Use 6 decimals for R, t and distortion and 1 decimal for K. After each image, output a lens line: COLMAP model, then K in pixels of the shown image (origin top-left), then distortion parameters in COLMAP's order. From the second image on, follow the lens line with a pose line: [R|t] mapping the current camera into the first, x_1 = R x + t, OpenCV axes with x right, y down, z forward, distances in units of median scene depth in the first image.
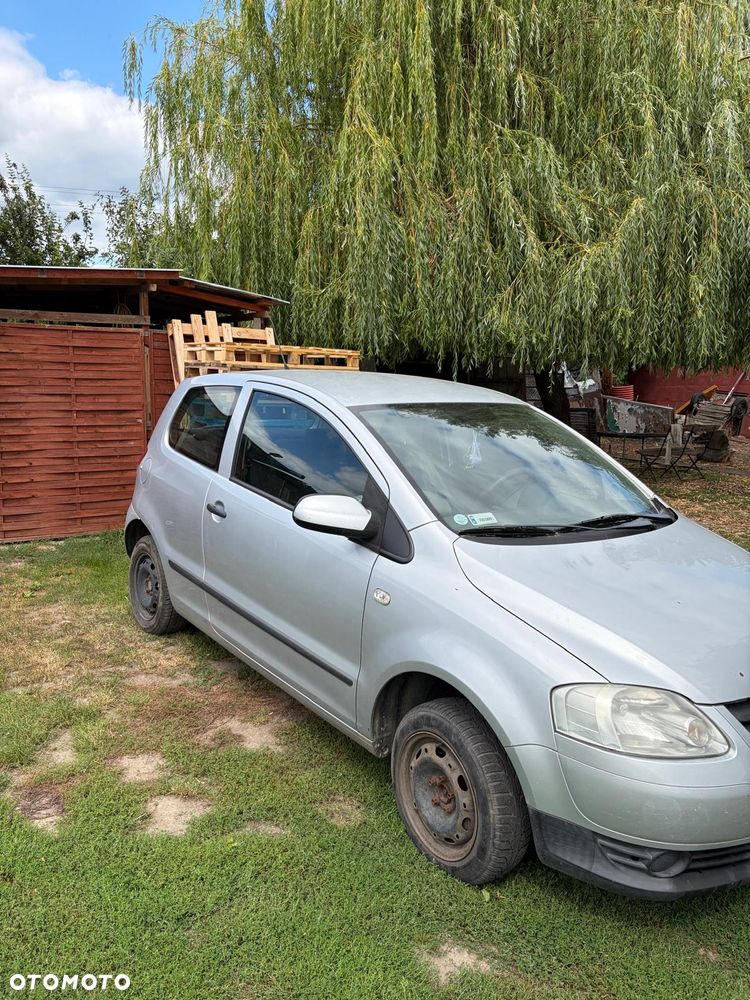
lens RADIAL K [[758.2, 0, 371.5], [0, 758.2, 501.9], [0, 0, 1]] dist [0.039650, -0.051831]
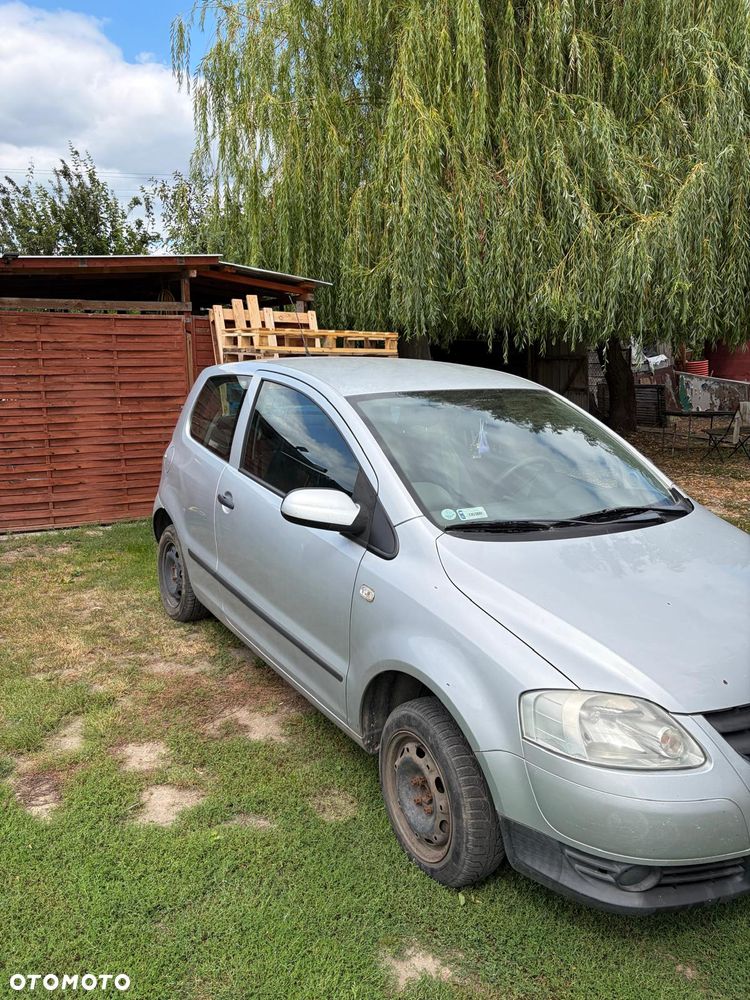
lens RADIAL K [[758.2, 0, 384.5], [0, 758.2, 510.0], [0, 0, 1]] dist [0.039650, -0.051831]
pose [[0.996582, -0.001624, -0.082597, 0.069508], [0.004790, 0.999261, 0.038148, -0.011550], [0.082474, -0.038413, 0.995853, 0.017531]]
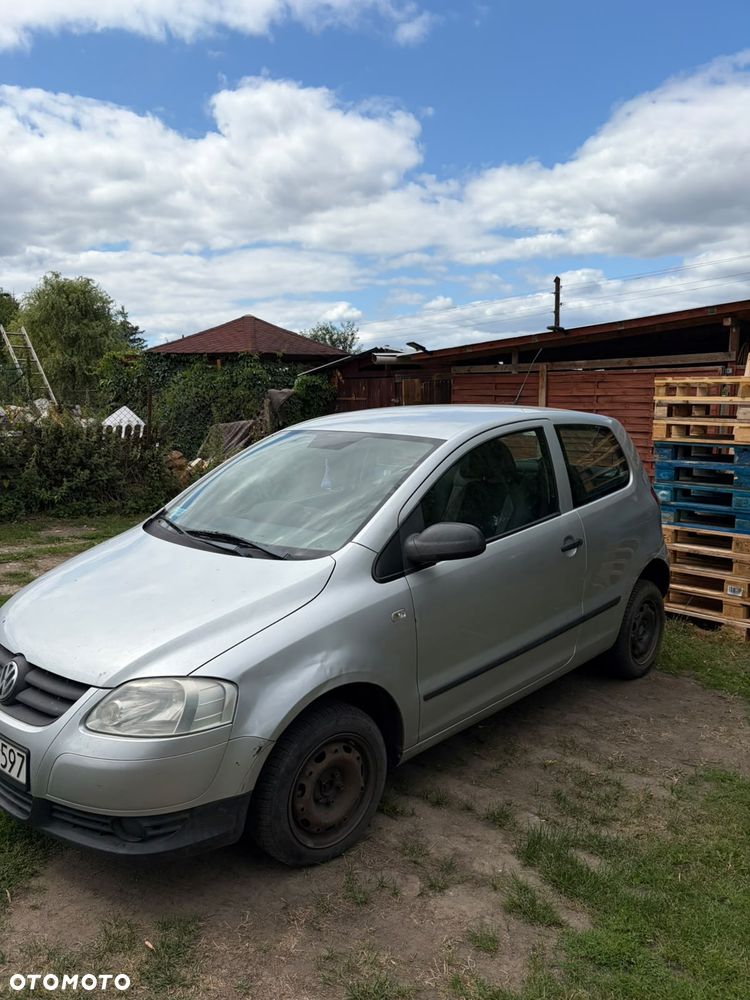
lens RADIAL K [[758.2, 0, 372.0], [0, 758.2, 514.9], [0, 0, 1]] dist [0.039650, -0.051831]
pose [[0.151766, 0.117579, -0.981398, 0.911070], [-0.164239, 0.982096, 0.092264, -0.090861], [0.974676, 0.147181, 0.168360, 0.669872]]
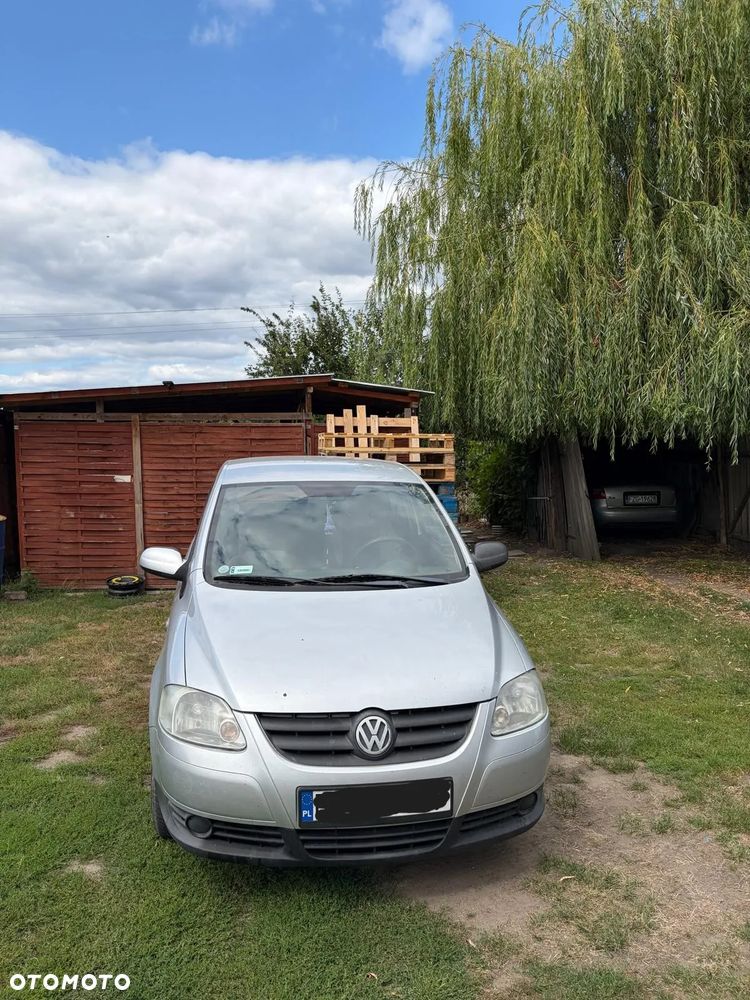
lens RADIAL K [[758.2, 0, 369.7], [0, 758.2, 516.9], [0, 0, 1]] dist [0.039650, -0.051831]
pose [[0.880765, 0.017093, -0.473245, 0.581526], [-0.055551, 0.996178, -0.067407, 0.004277], [0.470284, 0.085659, 0.878348, -0.033394]]
